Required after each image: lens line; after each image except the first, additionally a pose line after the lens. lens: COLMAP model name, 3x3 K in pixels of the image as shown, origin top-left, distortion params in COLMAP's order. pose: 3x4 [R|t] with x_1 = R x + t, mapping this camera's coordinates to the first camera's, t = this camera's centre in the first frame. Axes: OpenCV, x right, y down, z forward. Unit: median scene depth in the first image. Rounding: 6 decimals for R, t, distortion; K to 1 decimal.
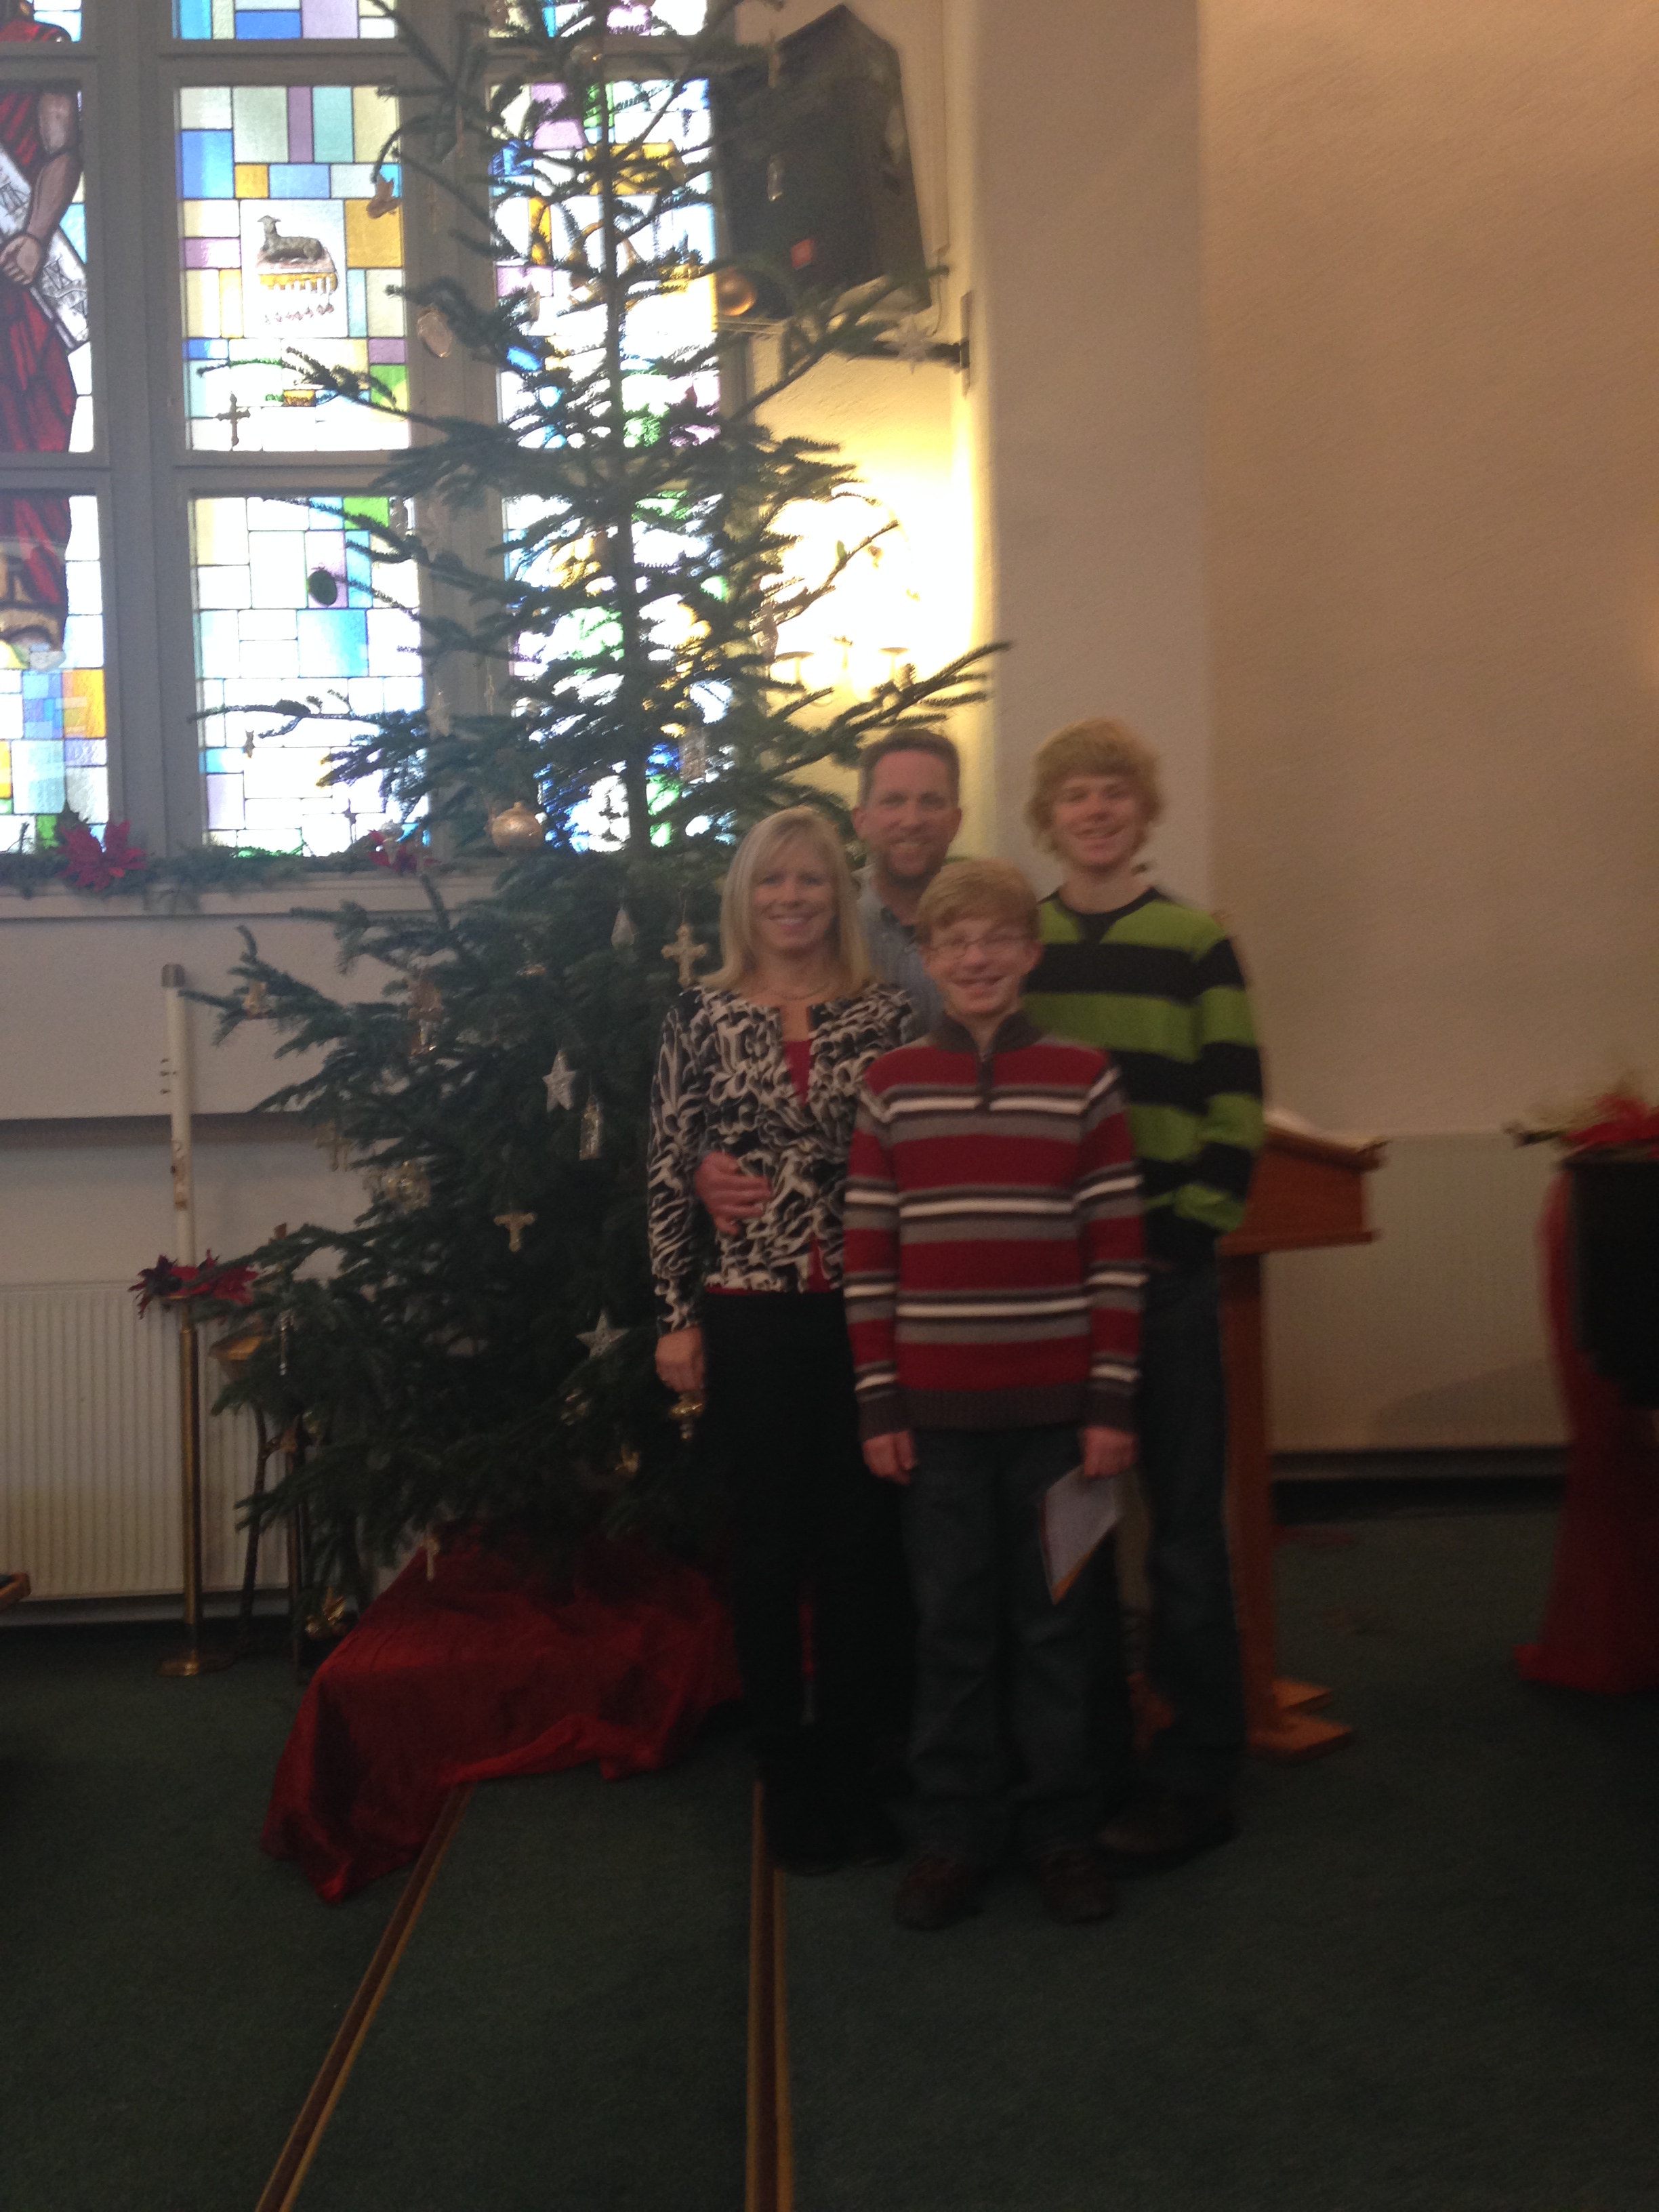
lens RADIAL K [[2086.9, 0, 841.3], [0, 2086.9, 1099.8], [0, 0, 1]] dist [0.239553, -0.317648]
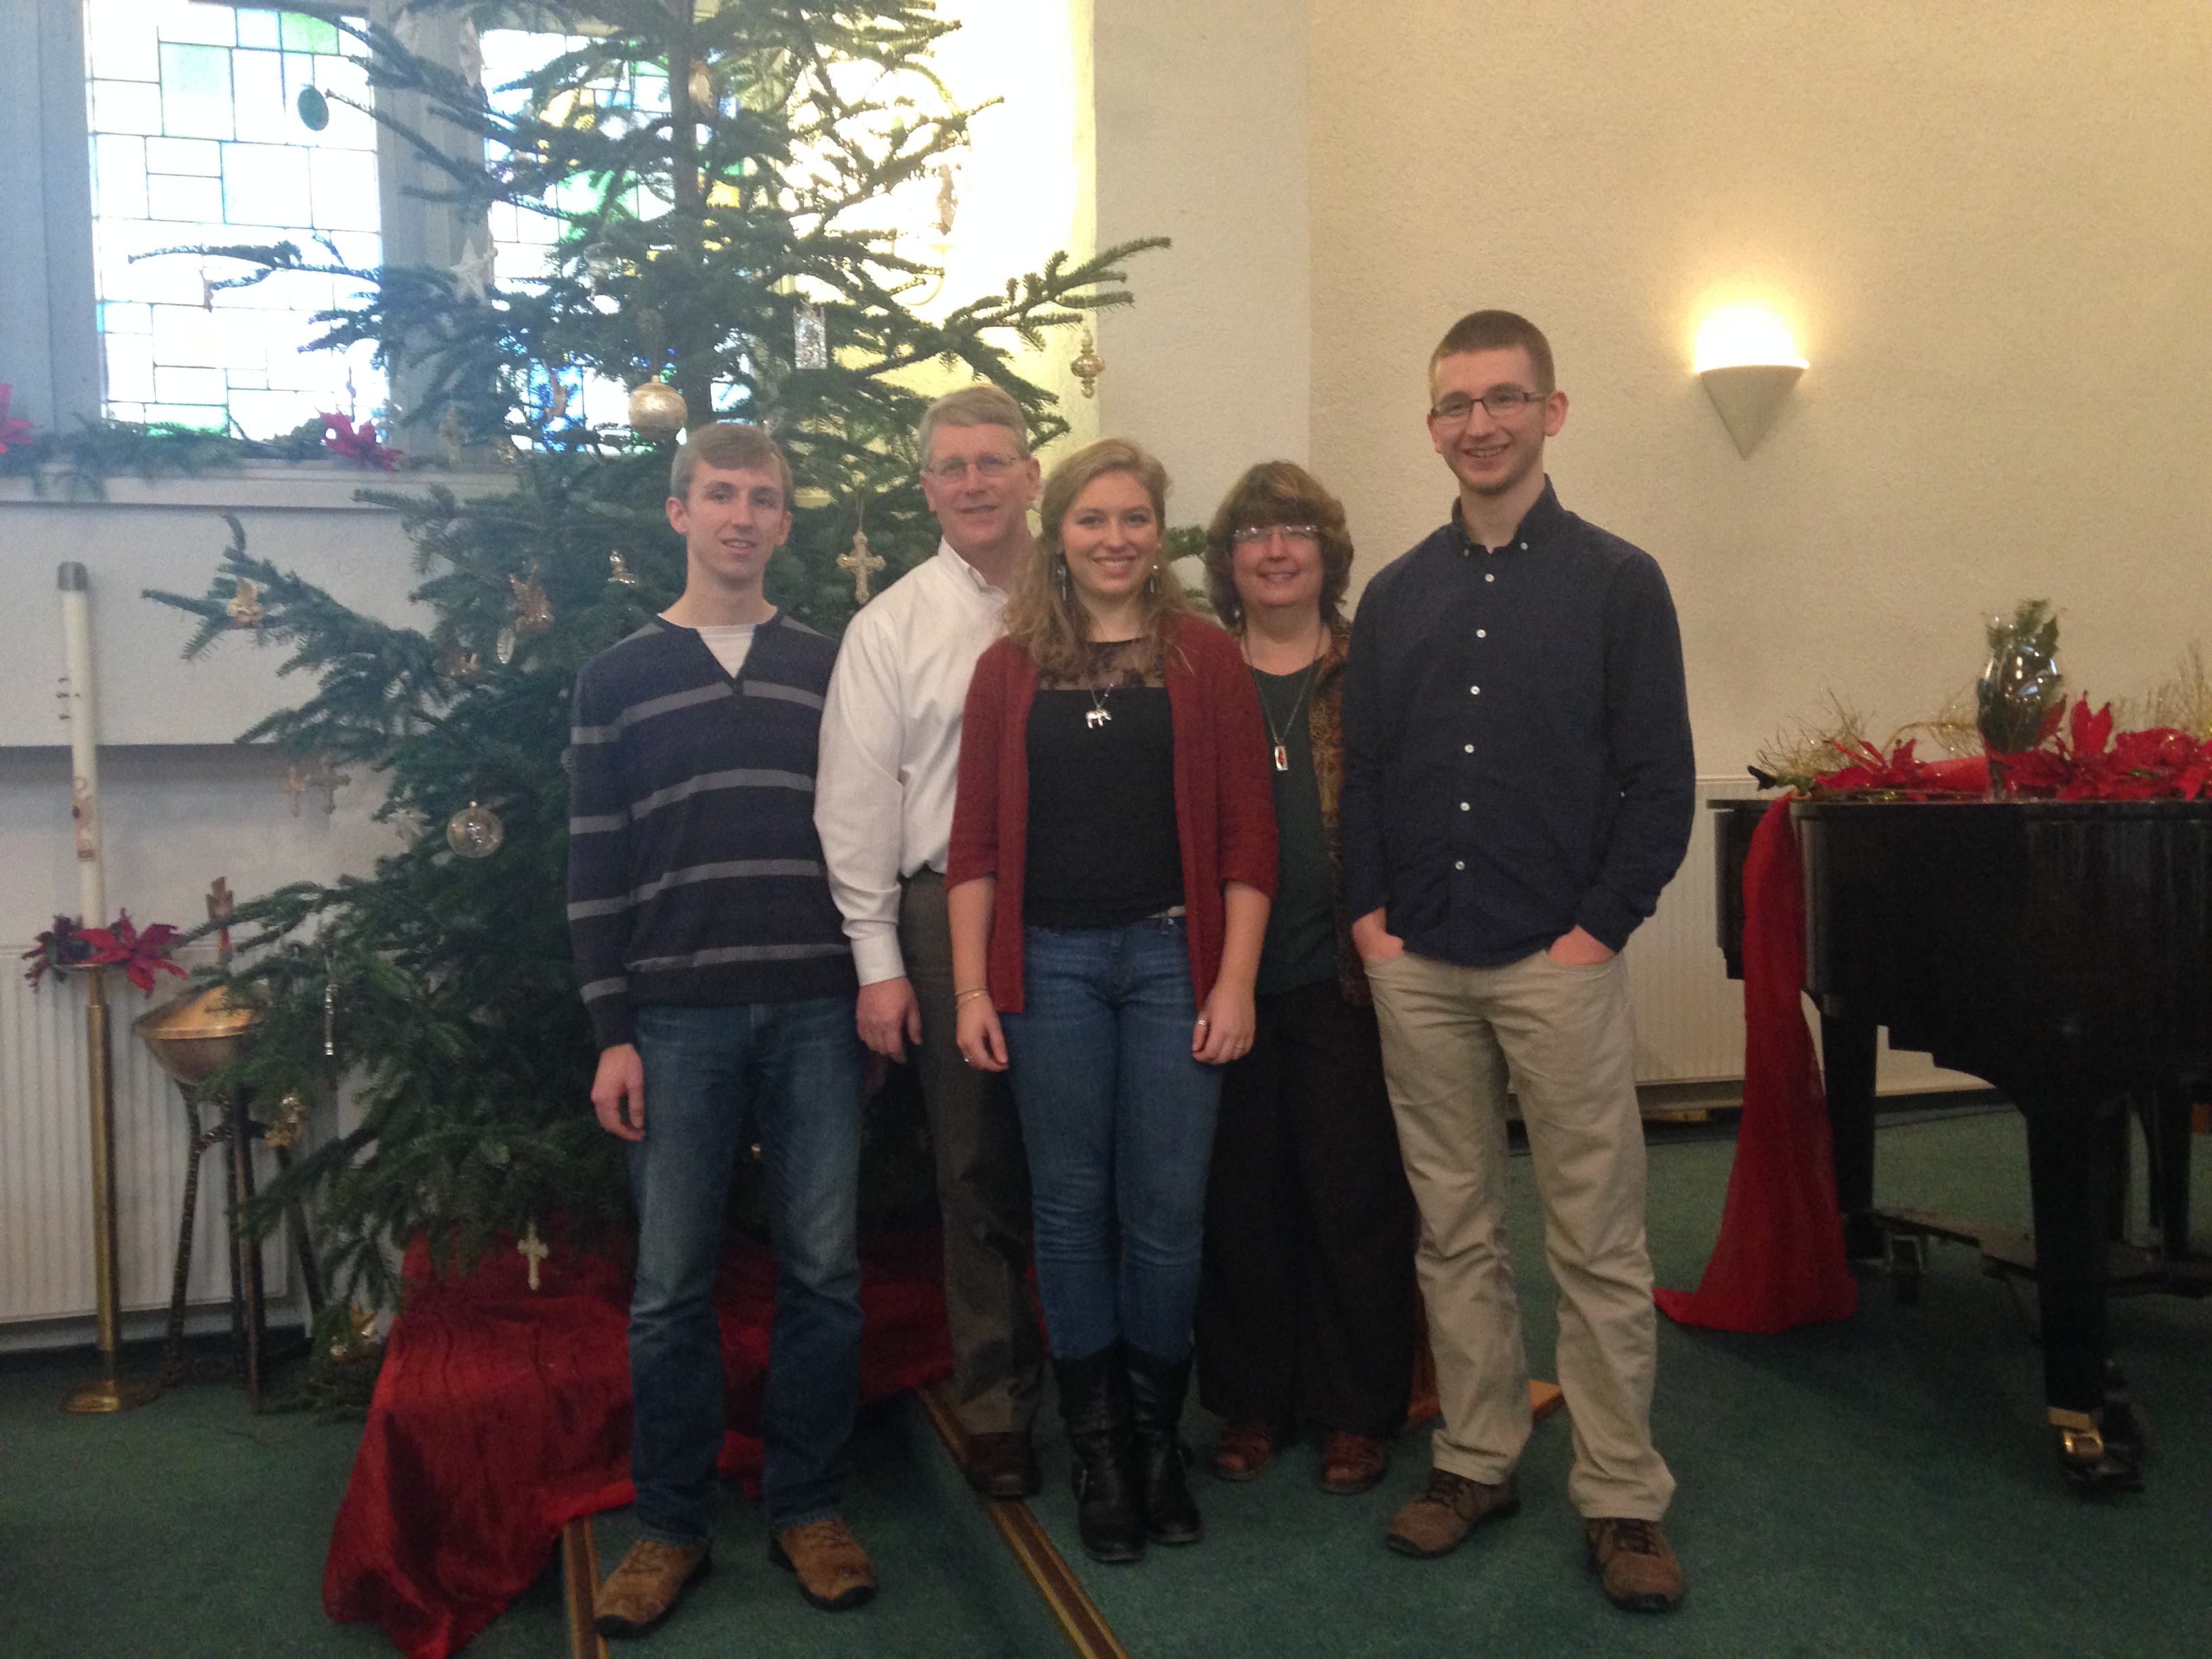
lens RADIAL K [[2086.9, 0, 1117.7], [0, 2086.9, 842.4], [0, 0, 1]] dist [0.239553, -0.317648]
pose [[0.966868, 0.001941, 0.255269, -0.151260], [-0.011860, 0.999233, 0.037324, 0.009193], [-0.255001, -0.039115, 0.966149, 0.092700]]
